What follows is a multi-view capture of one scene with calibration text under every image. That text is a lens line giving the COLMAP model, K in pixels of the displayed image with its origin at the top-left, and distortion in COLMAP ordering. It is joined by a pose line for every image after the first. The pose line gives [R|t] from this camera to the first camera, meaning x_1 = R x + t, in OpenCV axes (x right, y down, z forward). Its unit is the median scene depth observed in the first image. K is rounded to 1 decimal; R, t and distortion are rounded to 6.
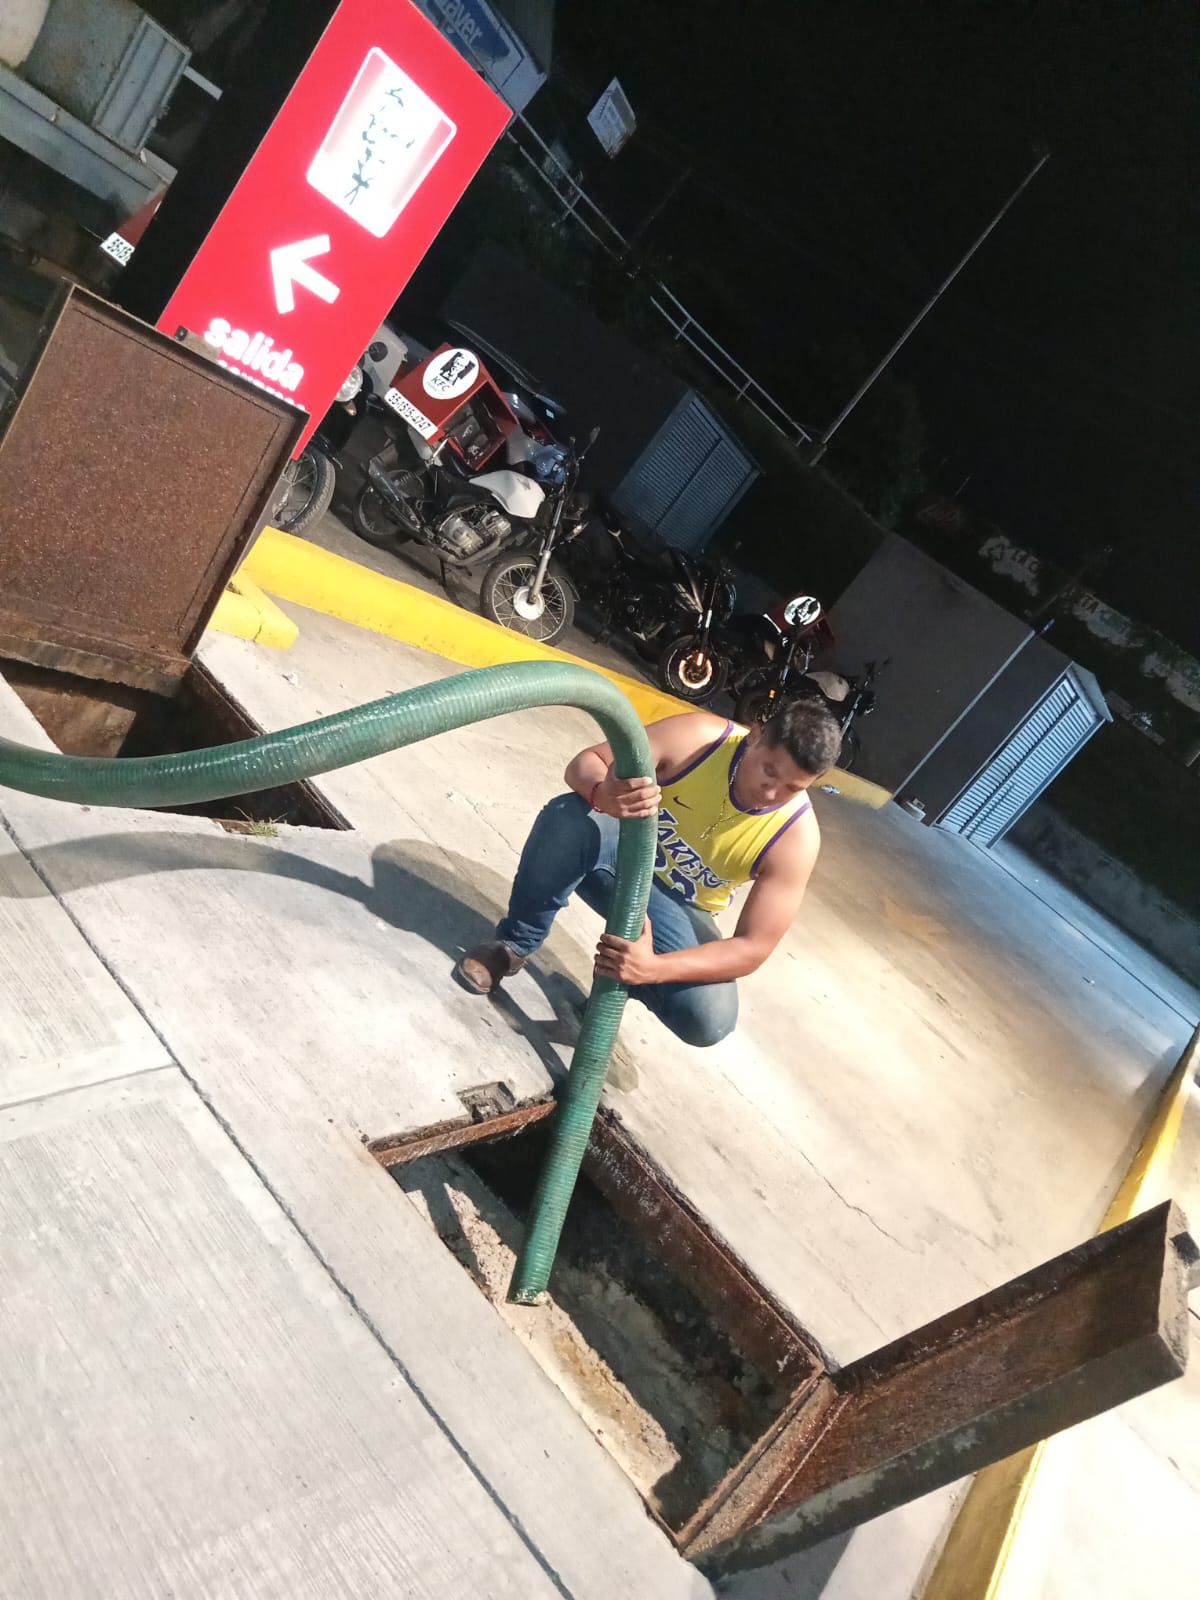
lens RADIAL K [[1186.6, 0, 621.8], [0, 1186.6, 802.7], [0, 0, 1]] dist [-0.033024, 0.058619]
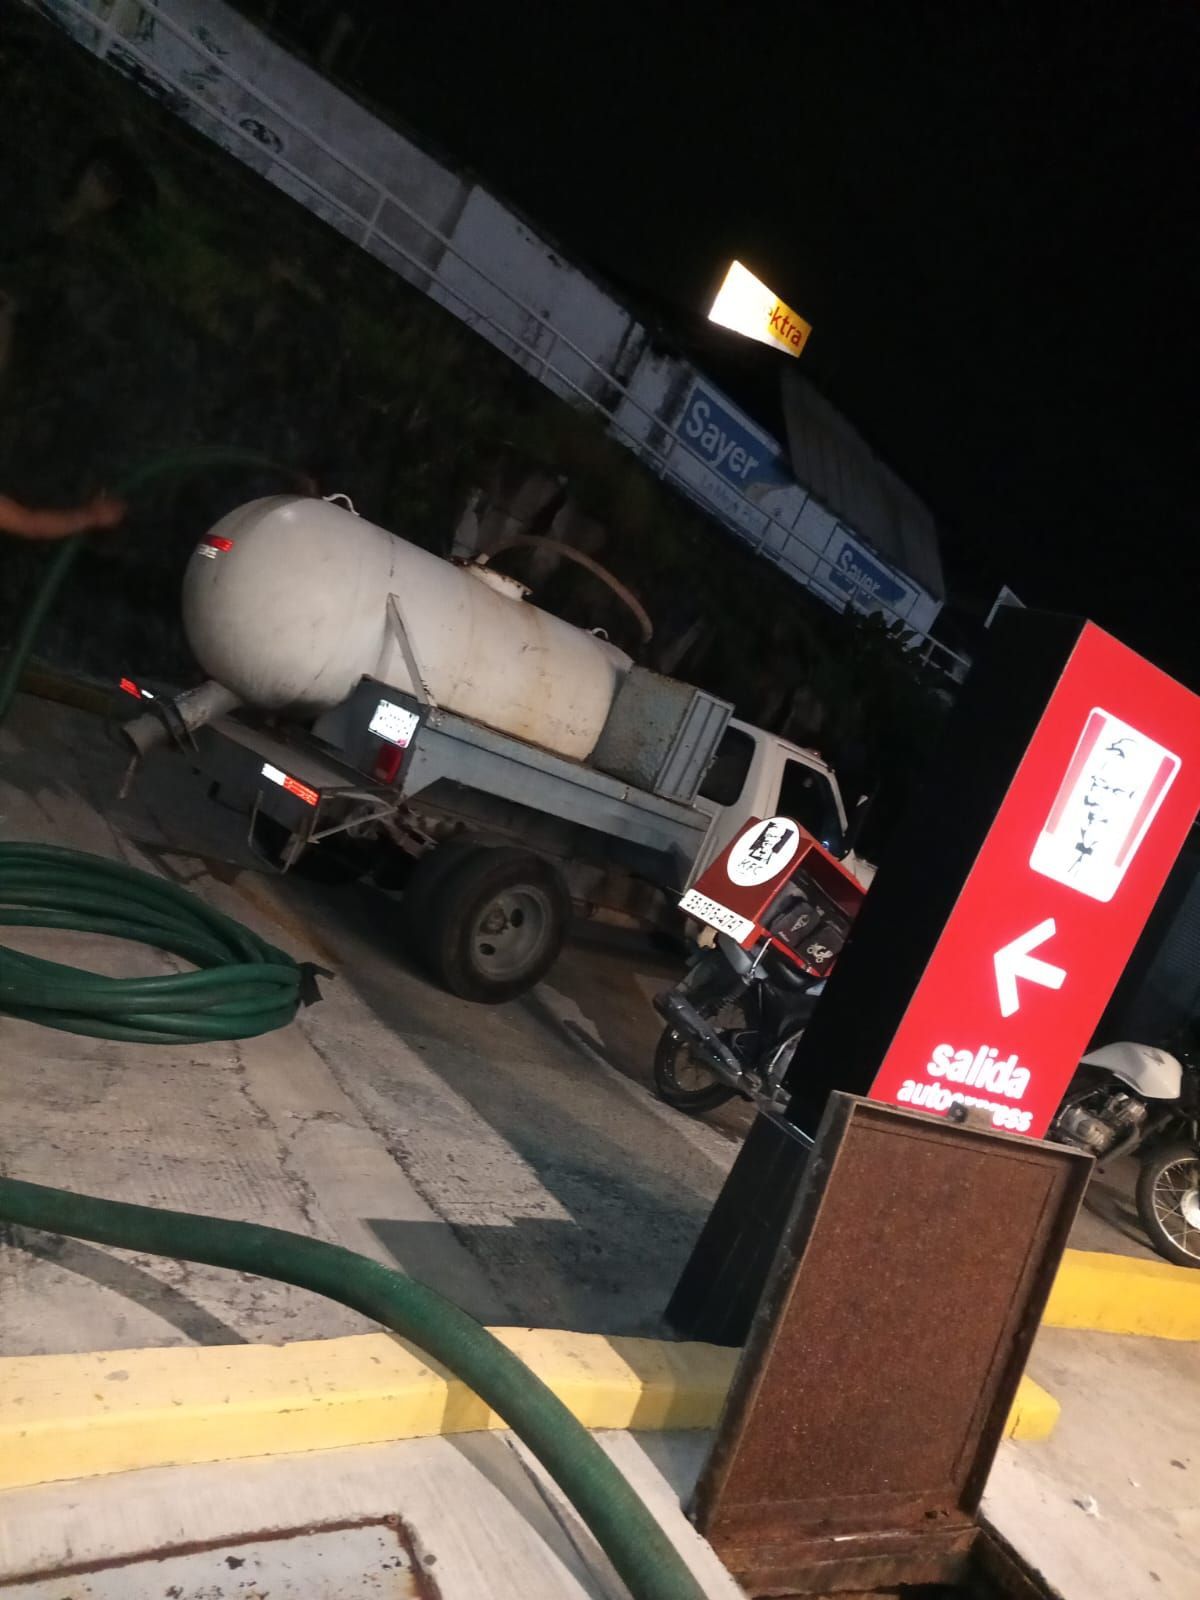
lens RADIAL K [[1186.6, 0, 621.8], [0, 1186.6, 802.7], [0, 0, 1]] dist [-0.033024, 0.058619]
pose [[0.923740, -0.215921, -0.316358, -0.149703], [0.075270, 0.912186, -0.402804, -0.149767], [0.375551, 0.348274, 0.858876, 0.100883]]
